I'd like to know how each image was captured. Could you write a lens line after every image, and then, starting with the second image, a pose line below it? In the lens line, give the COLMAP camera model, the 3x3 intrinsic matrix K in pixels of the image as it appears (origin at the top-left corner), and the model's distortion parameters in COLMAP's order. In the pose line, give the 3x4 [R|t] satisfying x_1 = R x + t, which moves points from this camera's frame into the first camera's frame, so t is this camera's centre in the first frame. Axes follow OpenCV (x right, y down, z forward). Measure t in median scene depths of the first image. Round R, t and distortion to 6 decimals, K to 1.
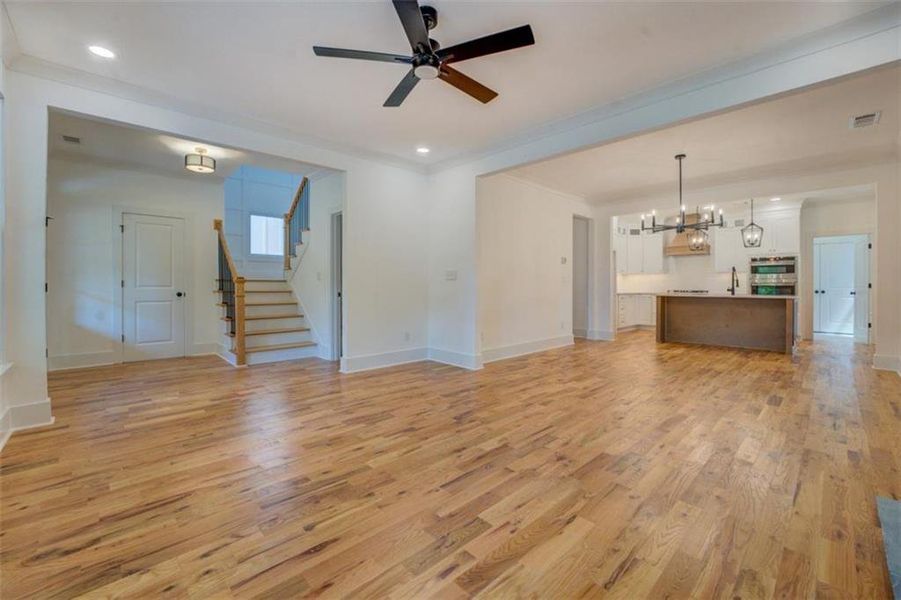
lens RADIAL K [[369.4, 0, 450.5], [0, 369.4, 300.0], [0, 0, 1]] dist [-0.021456, 0.000002]
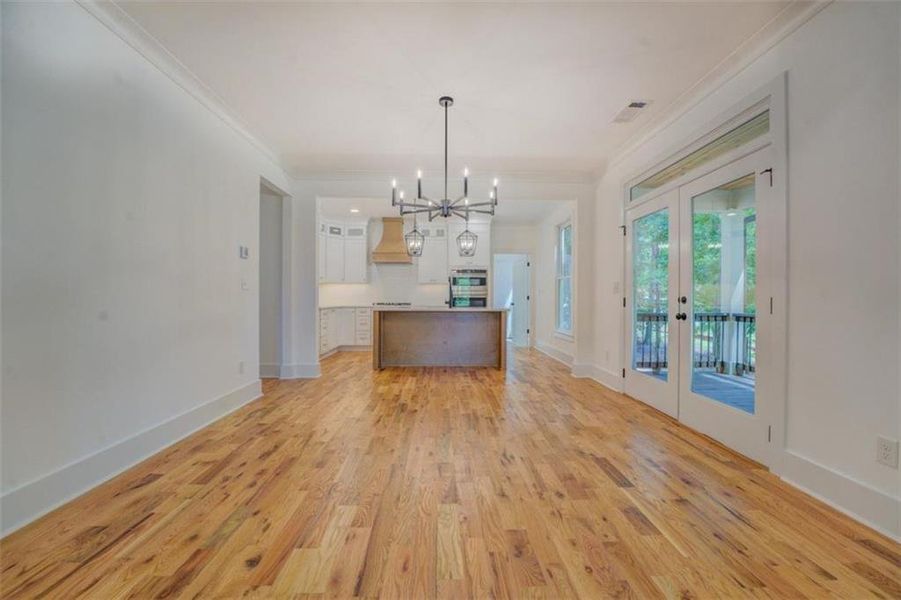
lens RADIAL K [[369.4, 0, 450.5], [0, 369.4, 300.0], [0, 0, 1]] dist [-0.021456, 0.000002]
pose [[0.668415, -0.003429, 0.743781, 0.150939], [0.026977, 0.999443, -0.019636, -0.023926], [-0.743299, 0.033190, 0.668135, 0.576606]]
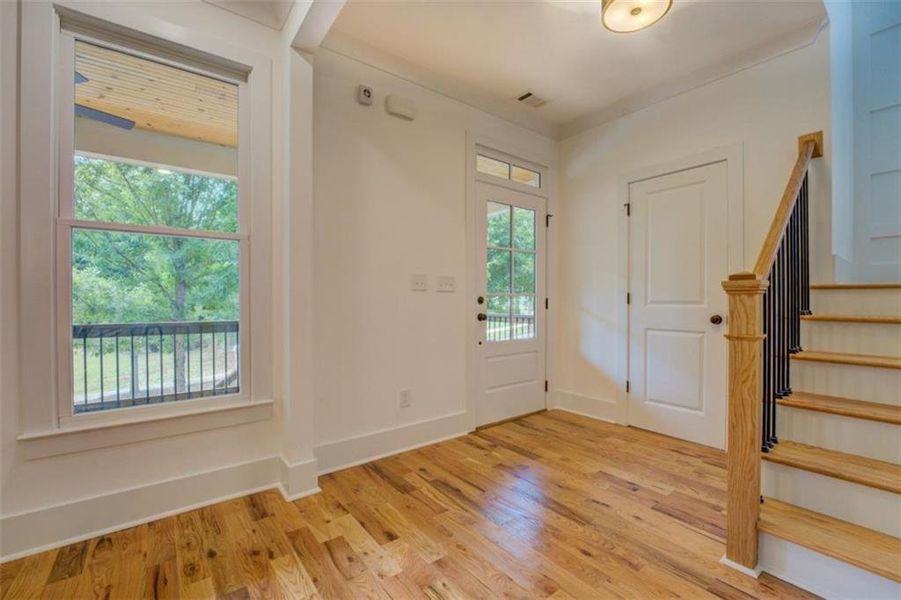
lens RADIAL K [[377.2, 0, 450.5], [0, 377.2, 300.0], [0, 0, 1]] dist [-0.023053, -0.000248]
pose [[-0.120575, -0.003564, -0.992698, -0.254608], [-0.034469, 0.999406, 0.000598, -0.034780], [0.992106, 0.034289, -0.120626, 0.850724]]
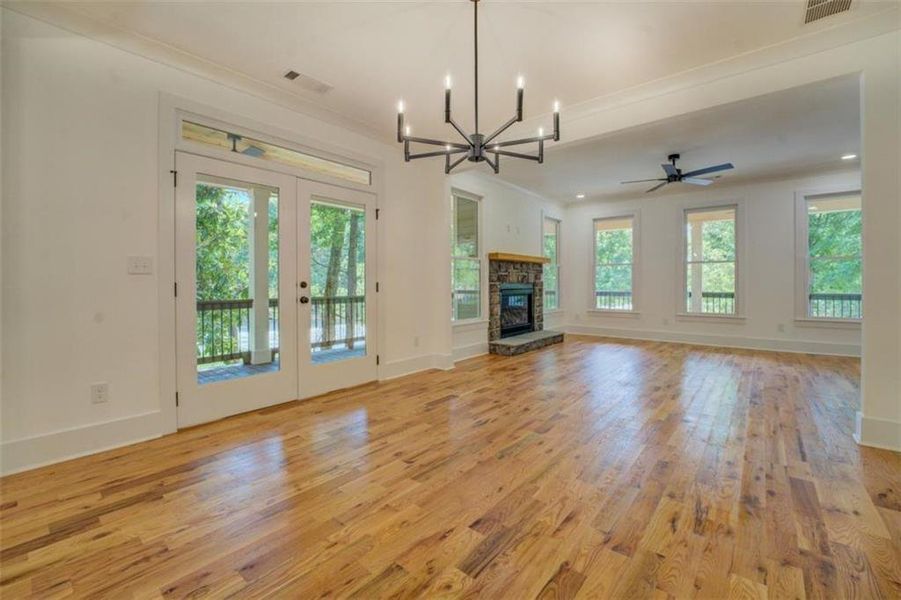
lens RADIAL K [[374.3, 0, 450.6], [0, 374.3, 289.5], [0, 0, 1]] dist [-0.021823, 0.000069]
pose [[-0.993876, 0.005562, -0.110365, 0.744864], [-0.000314, 0.998586, 0.053156, -0.058184], [0.110505, 0.052865, -0.992469, 1.510317]]
